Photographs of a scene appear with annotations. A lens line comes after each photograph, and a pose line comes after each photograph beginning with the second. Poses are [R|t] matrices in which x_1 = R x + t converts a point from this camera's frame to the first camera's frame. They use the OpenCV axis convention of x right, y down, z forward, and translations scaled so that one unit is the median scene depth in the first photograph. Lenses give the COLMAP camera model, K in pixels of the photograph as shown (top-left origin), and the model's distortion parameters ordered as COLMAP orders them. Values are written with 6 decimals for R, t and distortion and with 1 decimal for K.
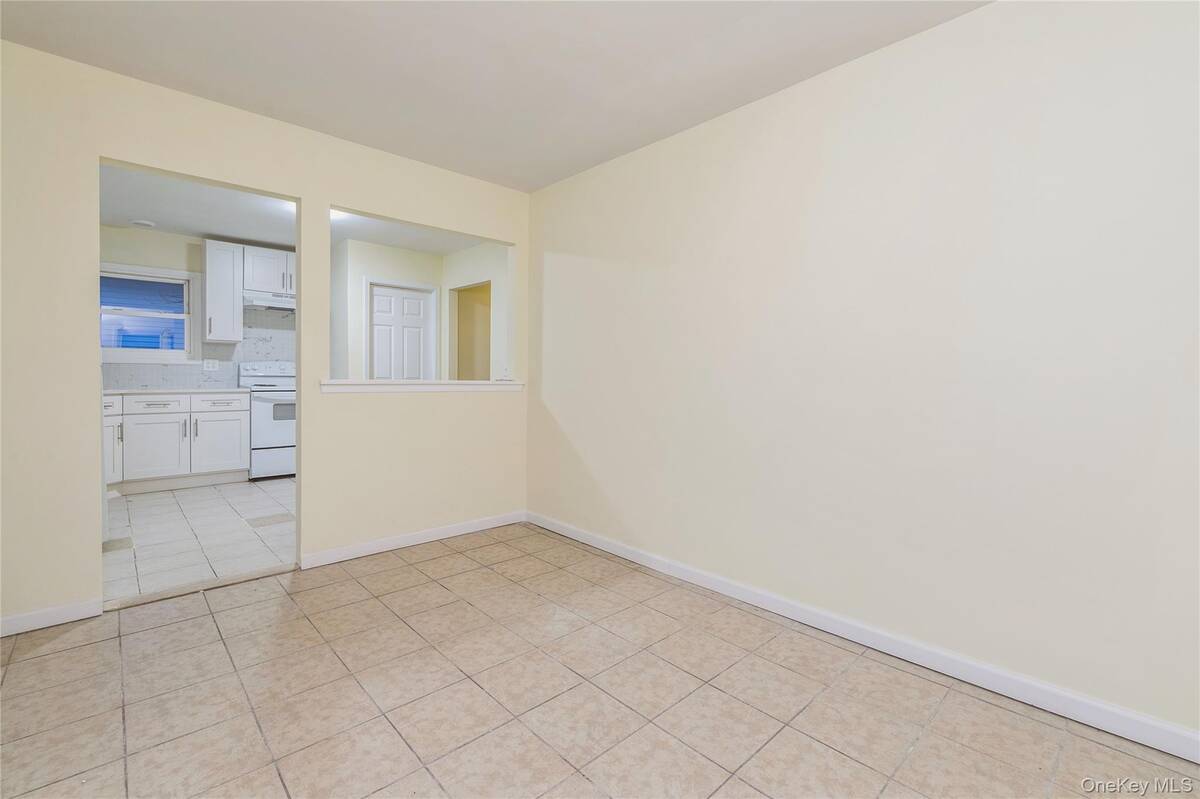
lens RADIAL K [[526.5, 0, 596.4], [0, 526.5, 391.8], [0, 0, 1]] dist [0.002305, -0.000386]
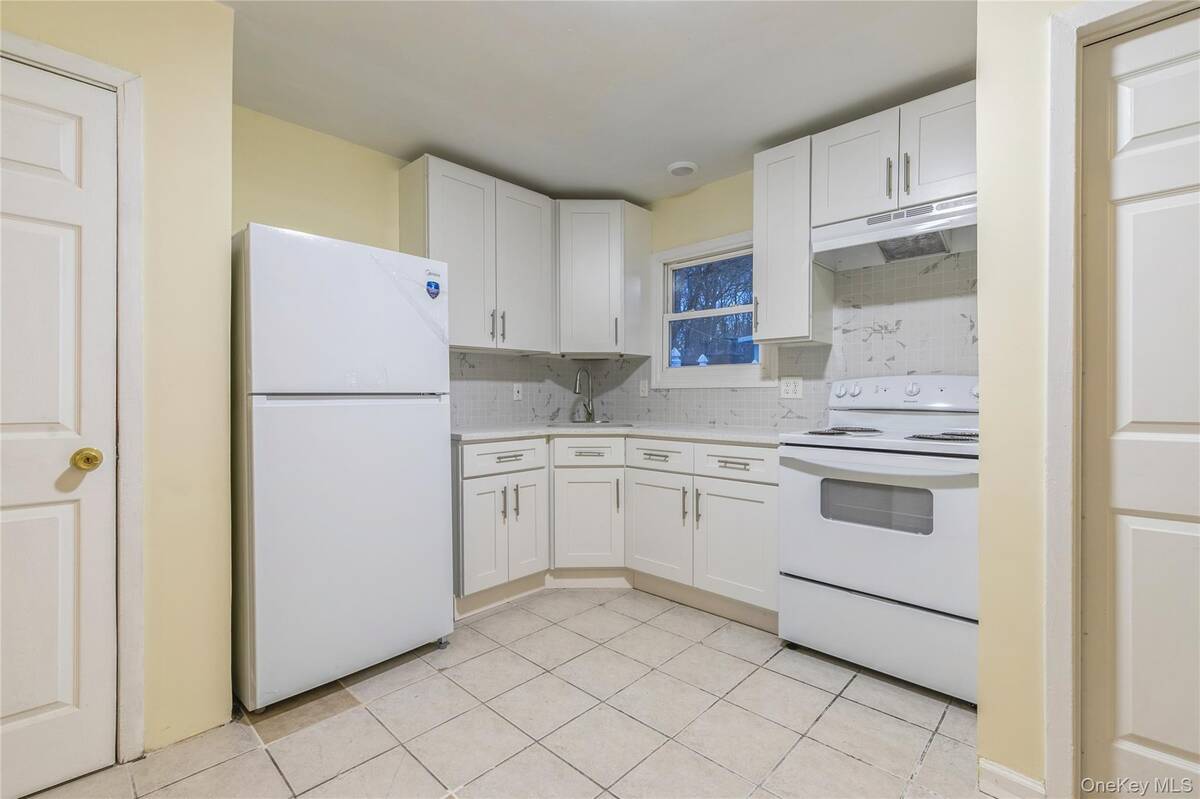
lens RADIAL K [[526.5, 0, 596.6], [0, 526.5, 395.4], [0, 0, 1]] dist [0.002305, -0.000386]
pose [[0.037915, -0.010979, -0.999221, -0.200040], [-0.028449, 0.999522, -0.012062, -0.031215], [0.998876, 0.028884, 0.037585, 0.787953]]
